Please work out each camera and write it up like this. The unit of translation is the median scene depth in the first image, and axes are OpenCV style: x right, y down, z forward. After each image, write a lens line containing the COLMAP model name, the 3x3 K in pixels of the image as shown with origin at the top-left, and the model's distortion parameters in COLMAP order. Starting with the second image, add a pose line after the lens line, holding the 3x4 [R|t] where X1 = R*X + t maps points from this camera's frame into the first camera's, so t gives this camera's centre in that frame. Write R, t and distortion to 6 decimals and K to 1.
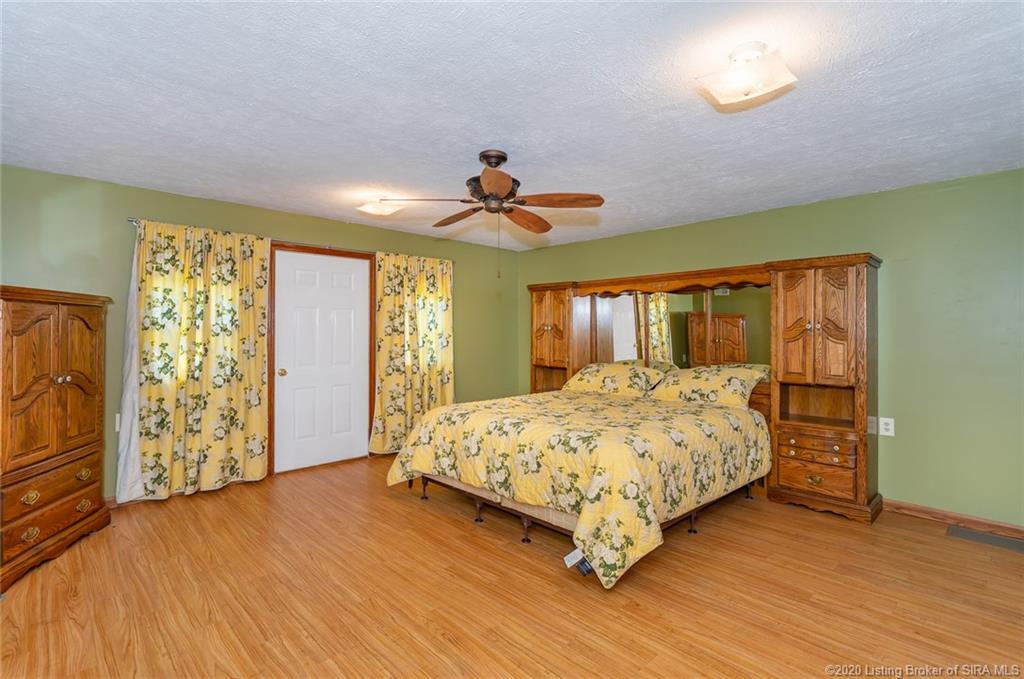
lens RADIAL K [[464.3, 0, 512.0], [0, 464.3, 339.5], [0, 0, 1]] dist [0.000334, 0.000400]
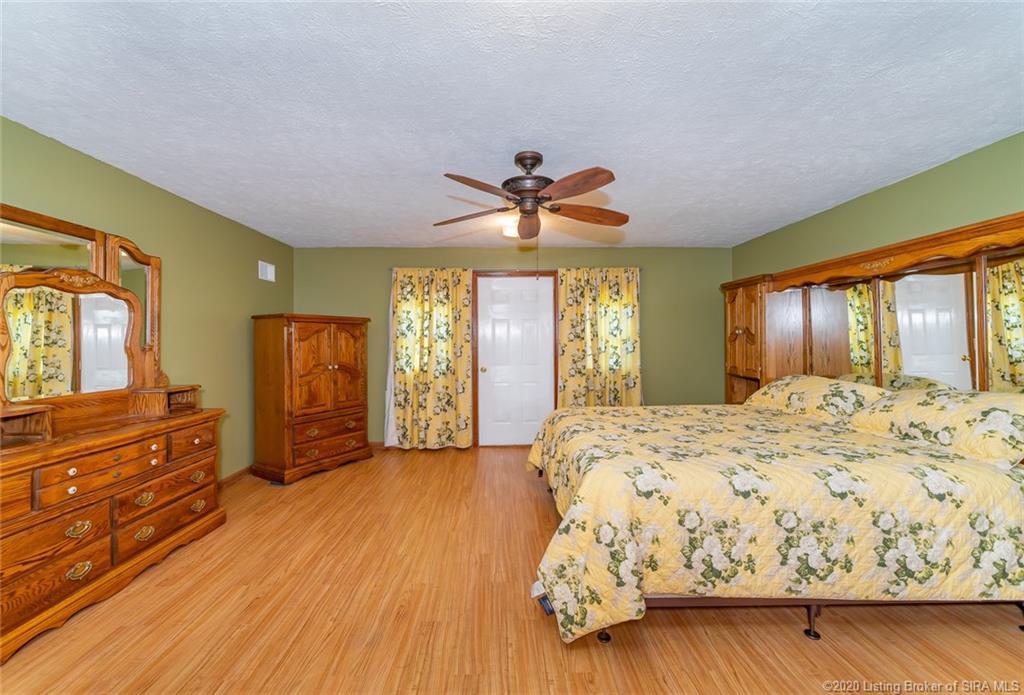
lens RADIAL K [[397.4, 0, 518.1], [0, 397.4, 348.0], [0, 0, 1]] dist [-0.003051, -0.000120]
pose [[0.750289, 0.003941, -0.661098, 0.384068], [-0.002439, 0.999992, 0.003193, 0.006771], [0.661105, -0.000783, 0.750293, 0.262748]]
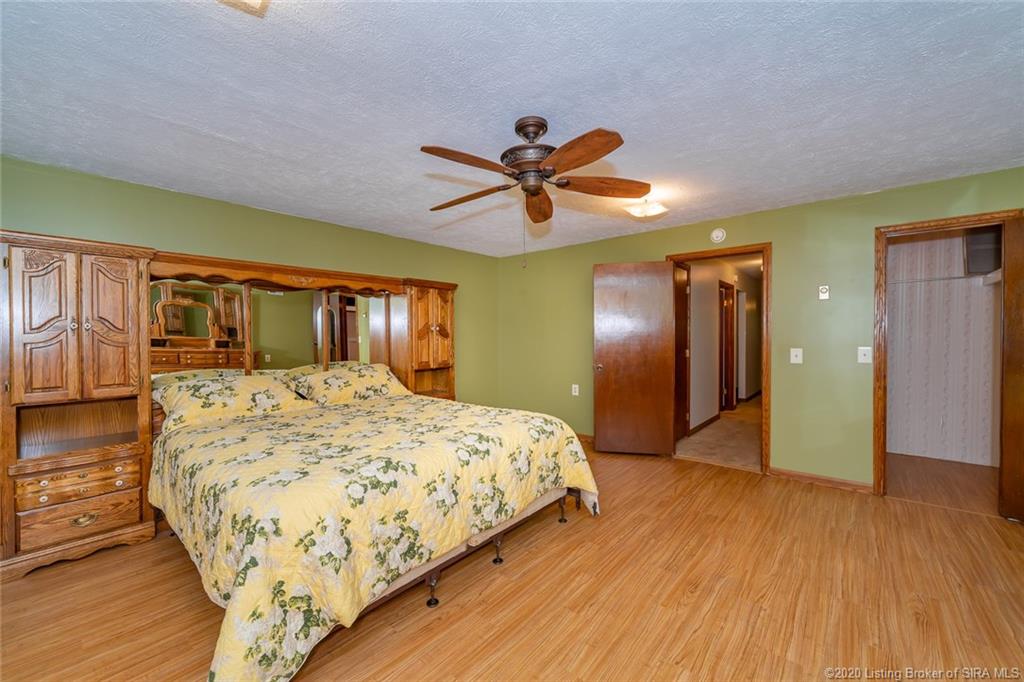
lens RADIAL K [[410.1, 0, 504.9], [0, 410.1, 339.1], [0, 0, 1]] dist [0.000783, 0.000089]
pose [[-0.080114, -0.010337, 0.996732, -0.621298], [0.021702, 0.999691, 0.012112, -0.006027], [-0.996549, 0.022602, -0.079865, 0.851348]]
